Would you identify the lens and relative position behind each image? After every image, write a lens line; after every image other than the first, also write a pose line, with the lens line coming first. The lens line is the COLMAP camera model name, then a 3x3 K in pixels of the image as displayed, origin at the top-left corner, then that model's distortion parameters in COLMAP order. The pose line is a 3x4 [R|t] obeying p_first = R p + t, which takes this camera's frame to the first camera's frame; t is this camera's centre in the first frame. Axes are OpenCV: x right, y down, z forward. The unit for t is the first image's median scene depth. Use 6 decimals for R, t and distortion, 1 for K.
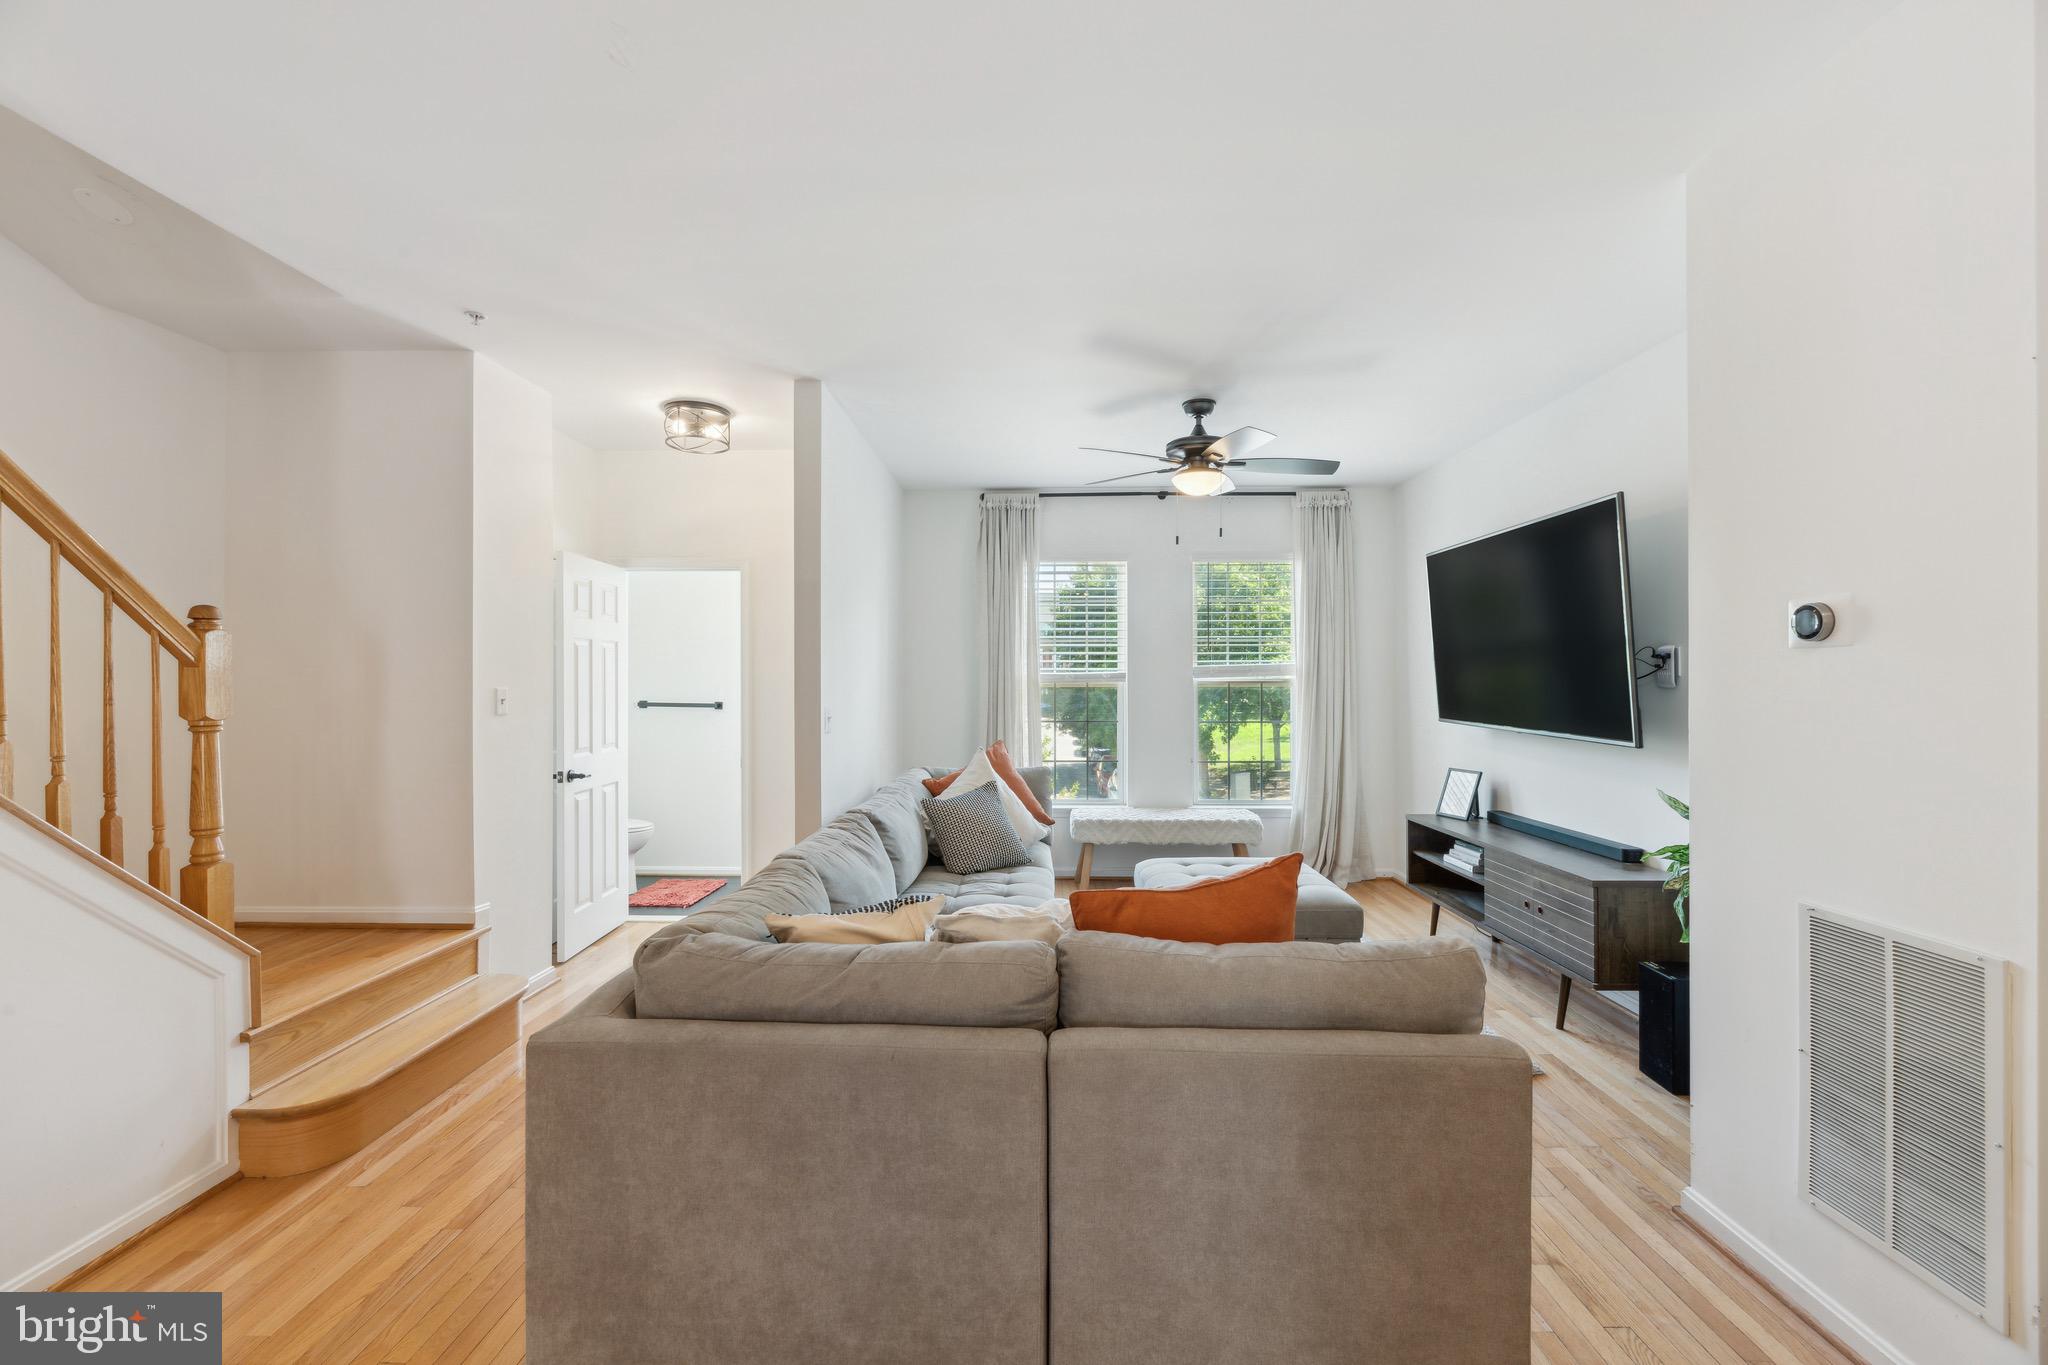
lens RADIAL K [[833.8, 0, 1027.0], [0, 833.8, 677.5], [0, 0, 1]] dist [-0.000677, -0.000586]
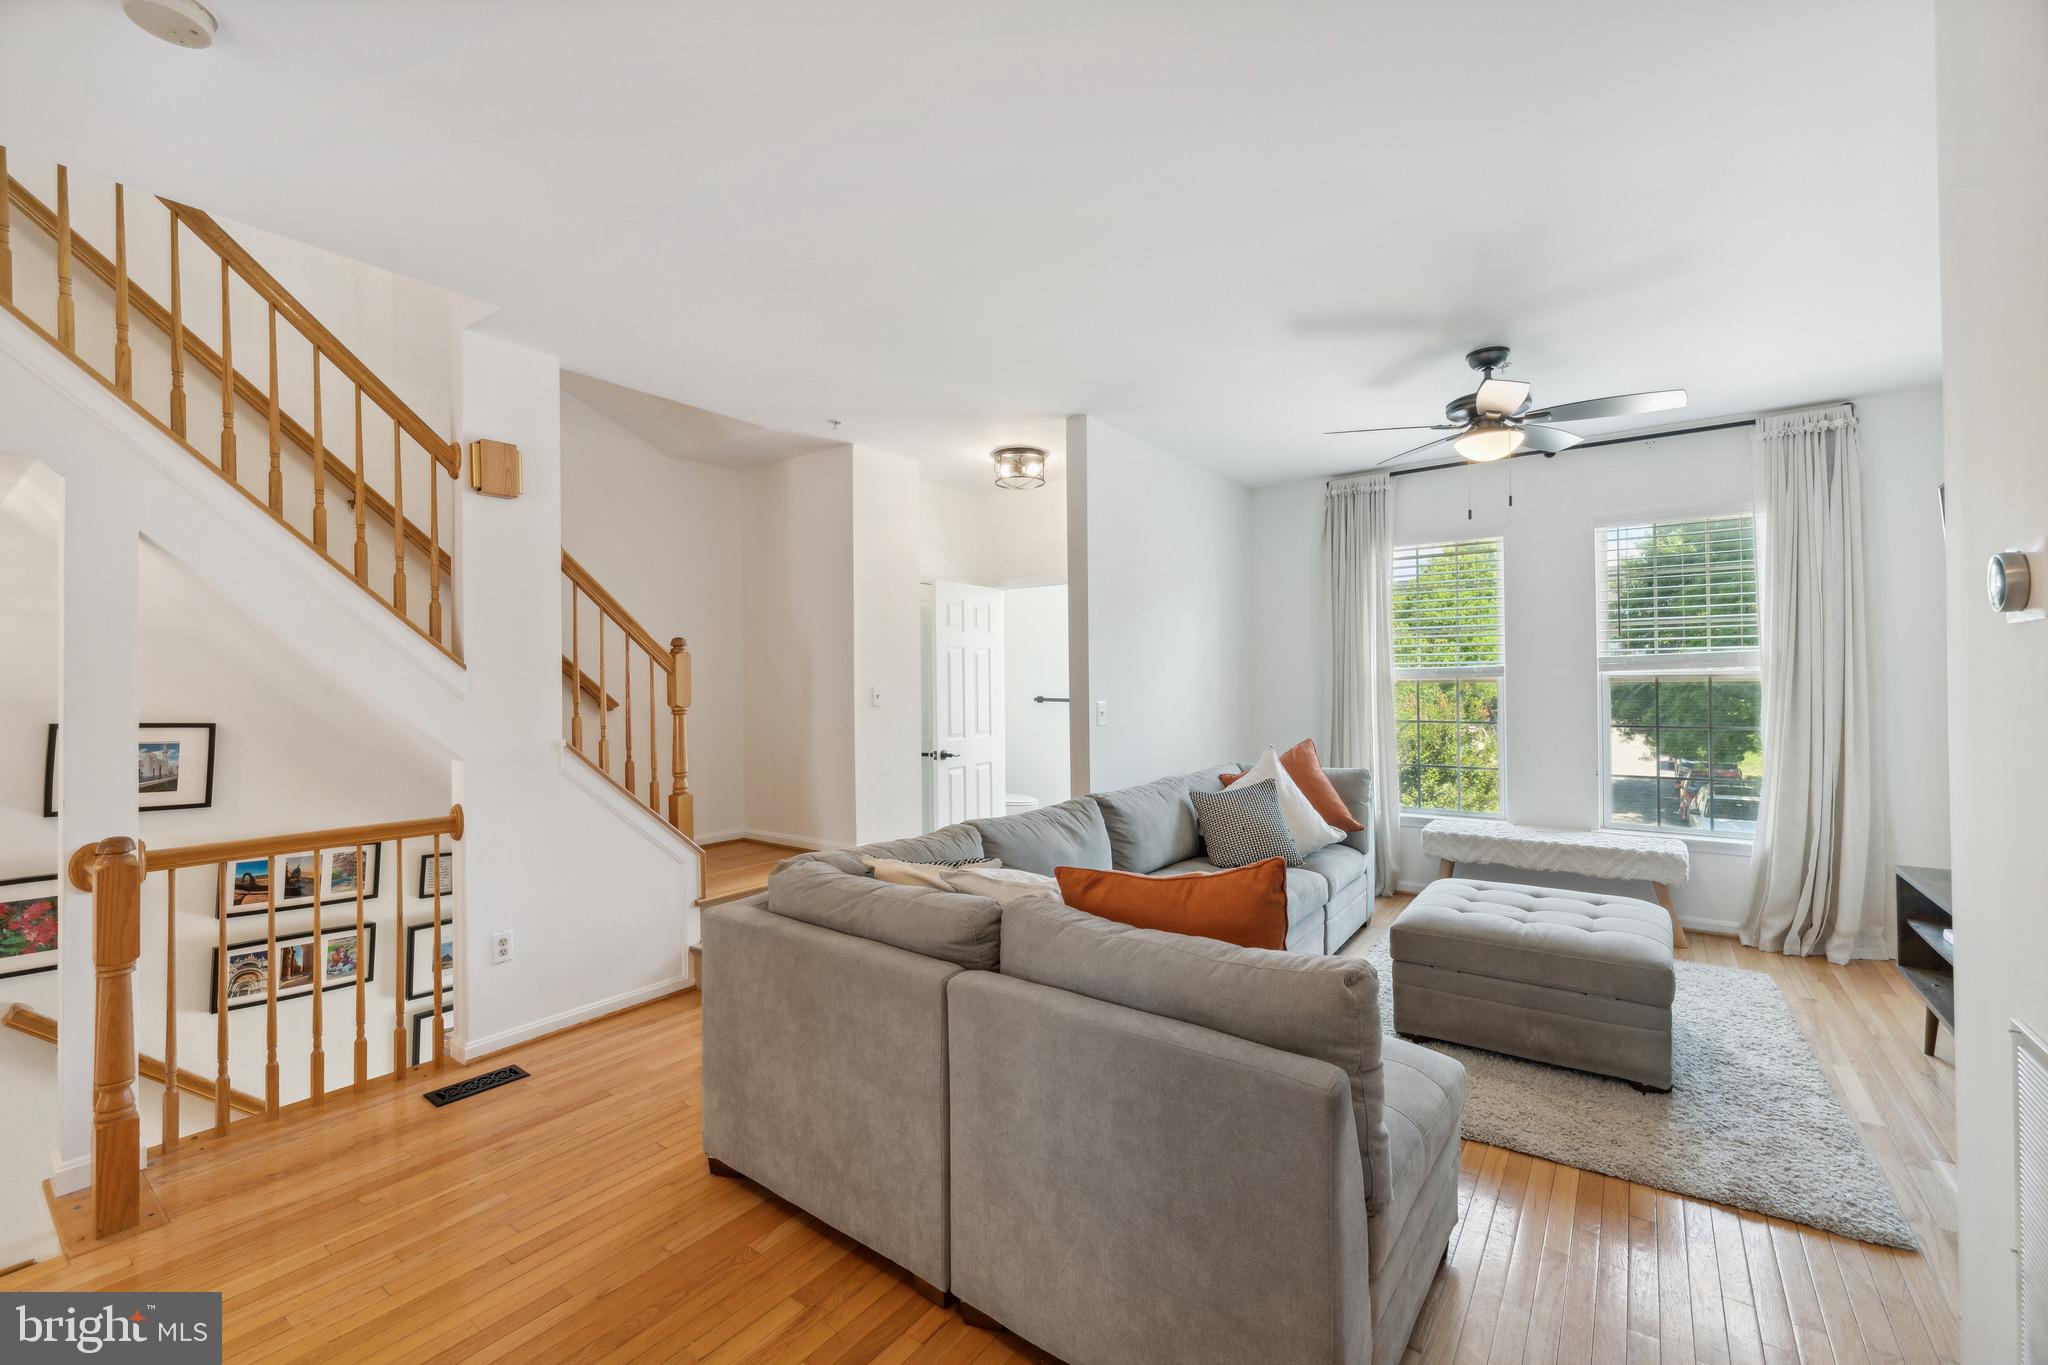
lens RADIAL K [[833.8, 0, 1018.8], [0, 833.8, 672.0], [0, 0, 1]] dist [-0.000677, -0.000586]
pose [[0.818743, -0.013017, -0.574013, 0.301493], [0.011696, 0.999914, -0.005993, -0.000499], [0.574041, -0.001807, 0.818825, 0.018320]]
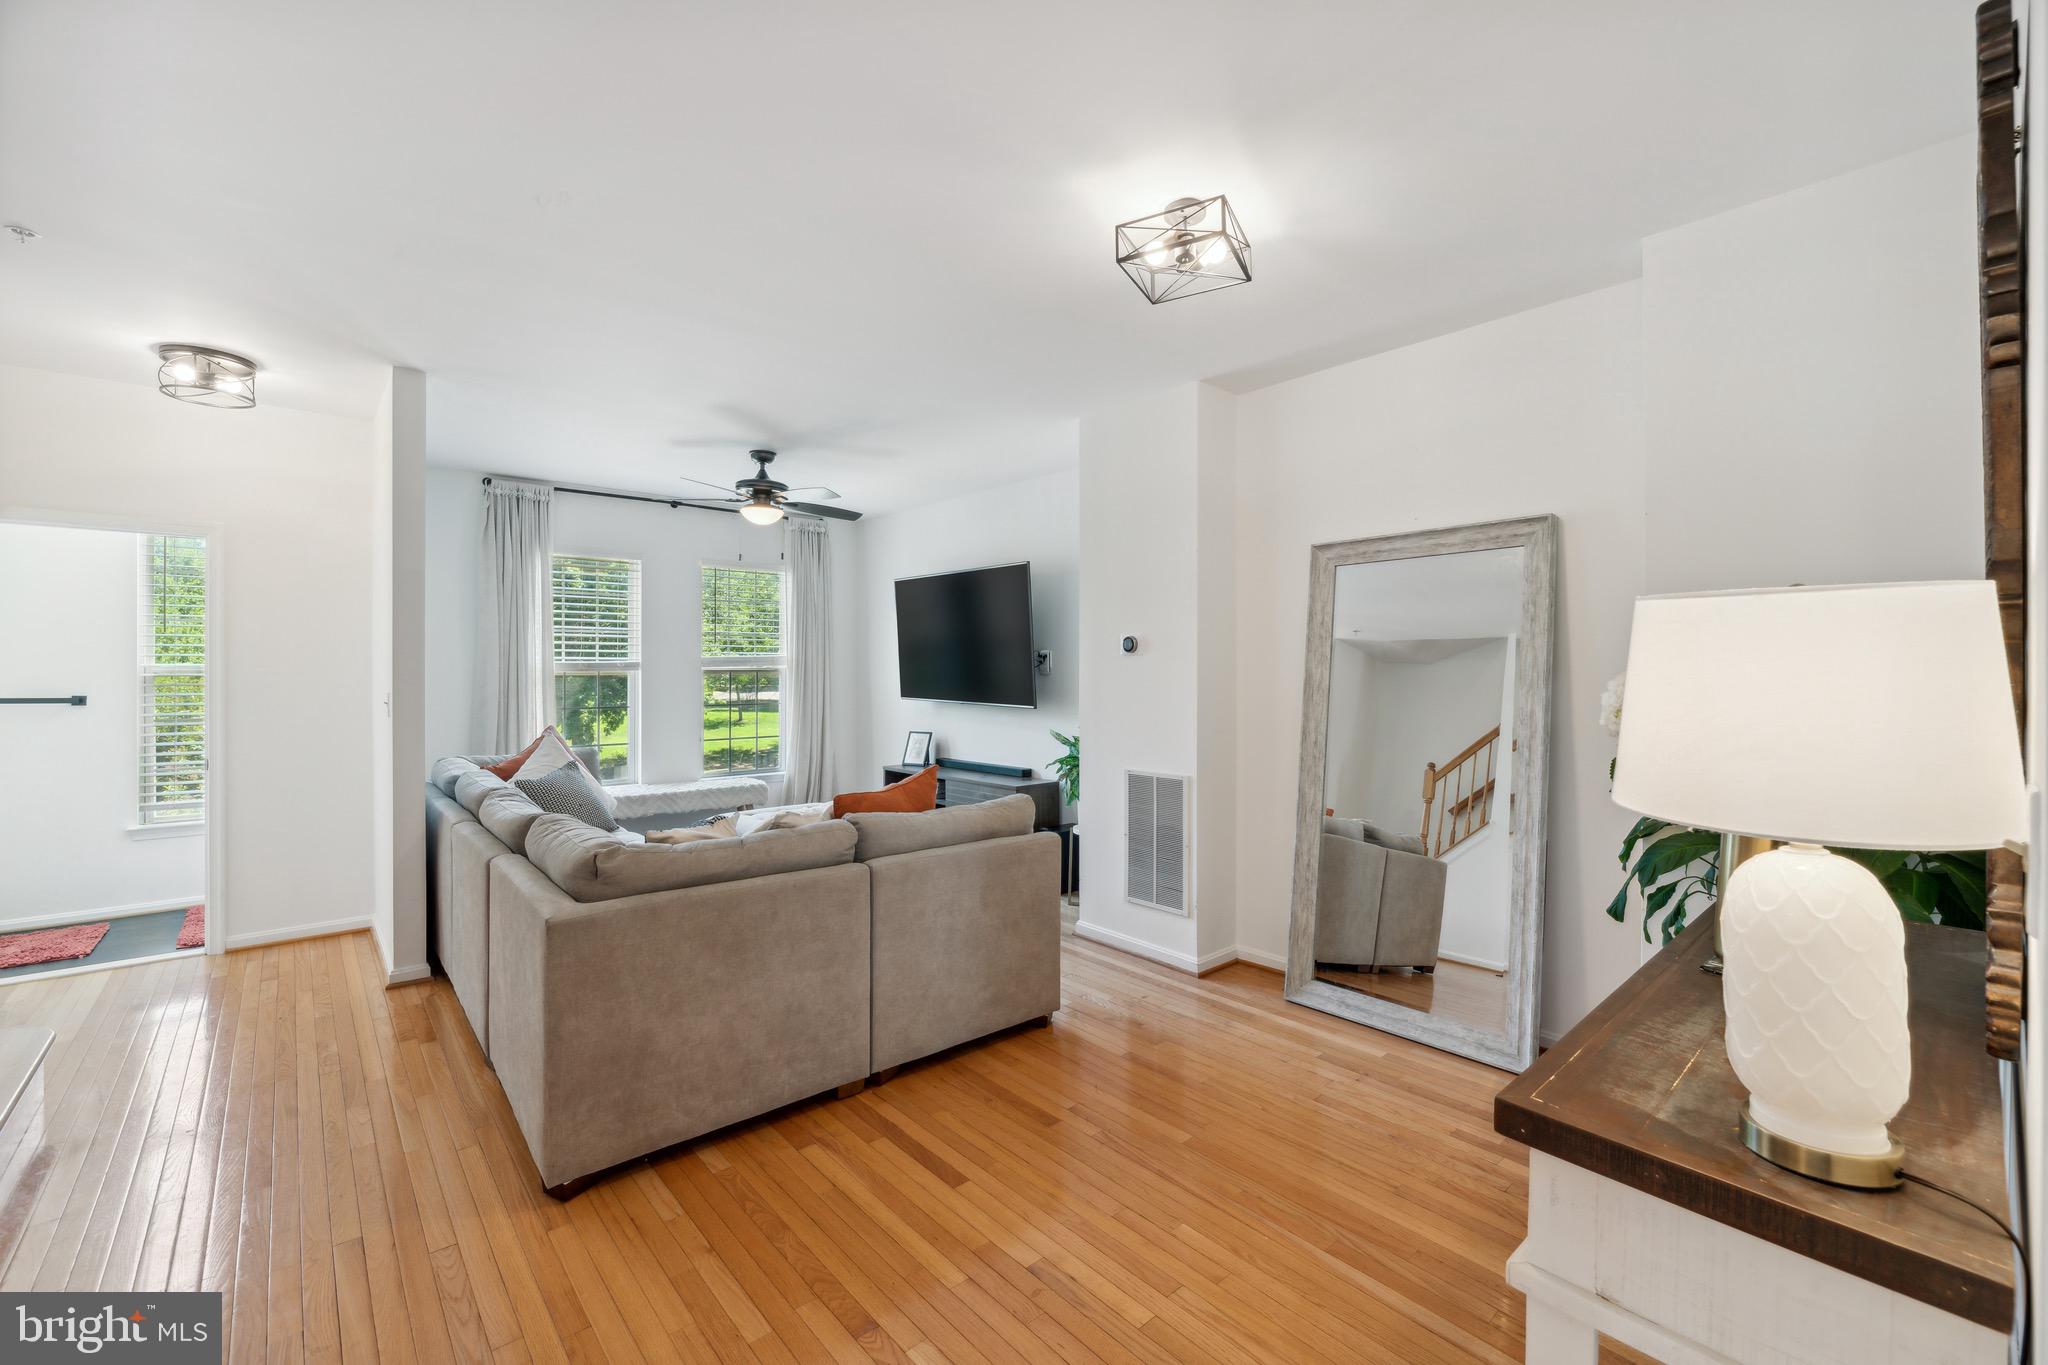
lens RADIAL K [[833.8, 0, 1014.0], [0, 833.8, 668.9], [0, 0, 1]] dist [-0.000677, -0.000586]
pose [[0.750703, 0.003602, 0.660630, -0.352599], [-0.005294, 0.999986, 0.000563, -0.000129], [-0.660619, -0.003920, 0.750711, -0.220853]]
